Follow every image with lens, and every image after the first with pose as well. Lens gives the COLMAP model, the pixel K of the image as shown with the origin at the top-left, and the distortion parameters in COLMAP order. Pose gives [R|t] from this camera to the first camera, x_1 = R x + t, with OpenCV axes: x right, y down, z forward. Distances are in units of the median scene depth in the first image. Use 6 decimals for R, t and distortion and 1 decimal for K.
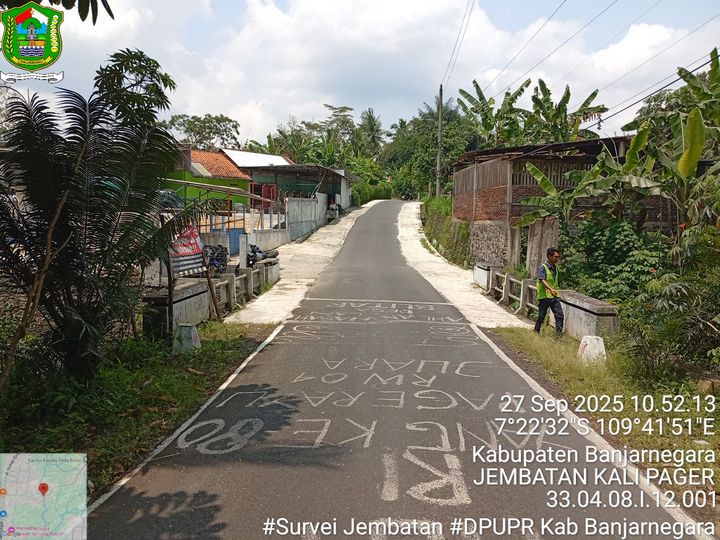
lens RADIAL K [[564.1, 0, 363.0], [0, 564.1, 269.1], [0, 0, 1]] dist [0.067748, -0.144184]
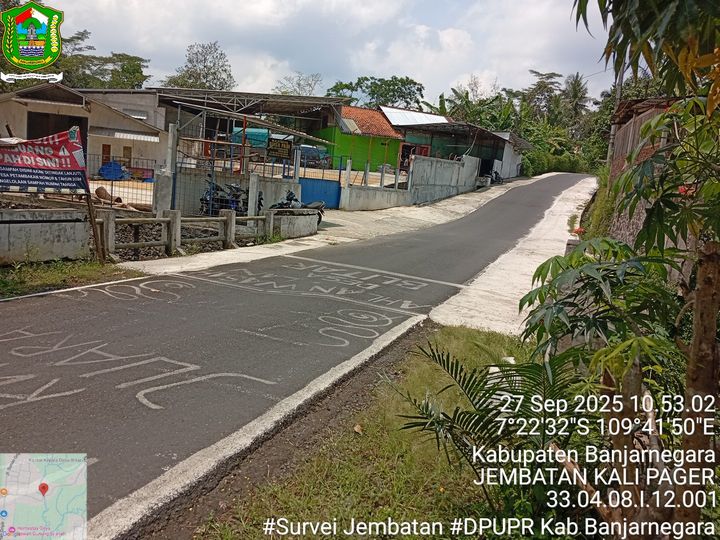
lens RADIAL K [[564.1, 0, 358.0], [0, 564.1, 272.2], [0, 0, 1]] dist [0.067748, -0.144184]
pose [[0.933349, 0.121537, -0.337769, 0.104413], [-0.104300, 0.992164, 0.068795, 0.004520], [0.343483, -0.028981, 0.938712, 0.123150]]
